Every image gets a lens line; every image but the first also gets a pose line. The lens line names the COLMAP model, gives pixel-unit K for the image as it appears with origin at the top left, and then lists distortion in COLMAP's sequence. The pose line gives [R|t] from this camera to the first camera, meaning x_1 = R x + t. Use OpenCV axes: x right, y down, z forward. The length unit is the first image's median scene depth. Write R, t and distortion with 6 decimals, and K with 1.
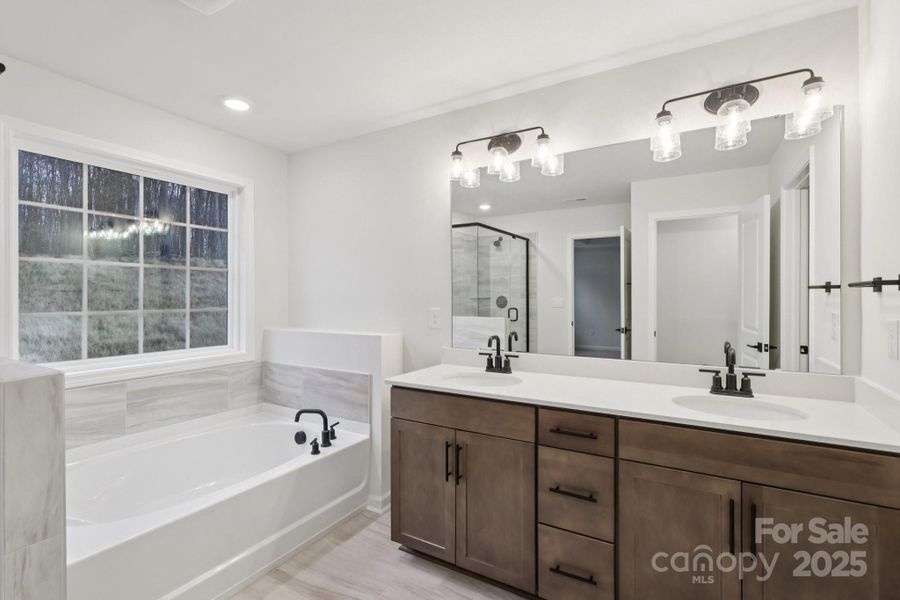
lens RADIAL K [[416.6, 0, 451.2], [0, 416.6, 297.5], [0, 0, 1]] dist [-0.002430, -0.000033]
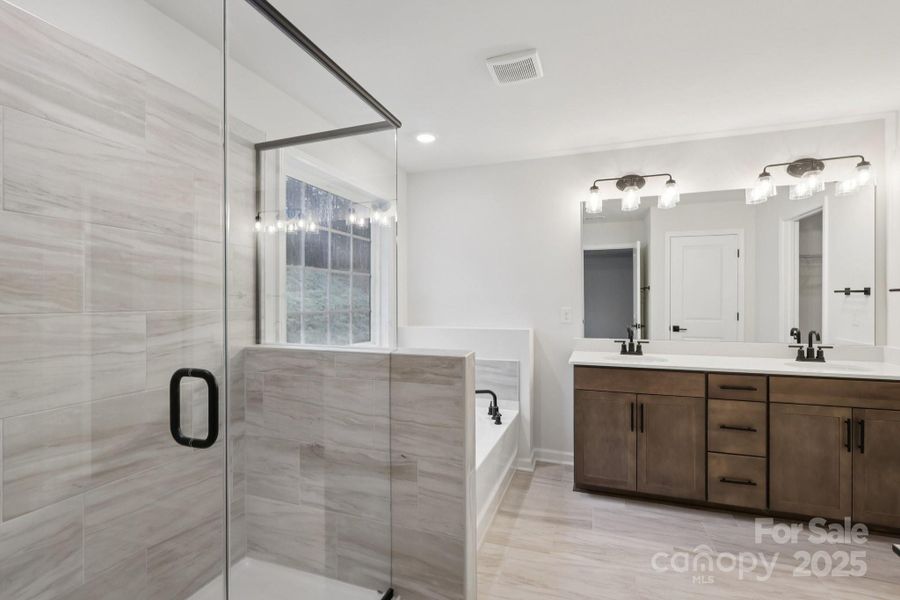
lens RADIAL K [[416.6, 0, 447.7], [0, 416.6, 300.8], [0, 0, 1]] dist [-0.002430, -0.000033]
pose [[0.982969, -0.002094, 0.183759, -0.877229], [0.001861, 0.999997, 0.001444, 0.004306], [-0.183762, -0.001078, 0.982970, -0.249961]]
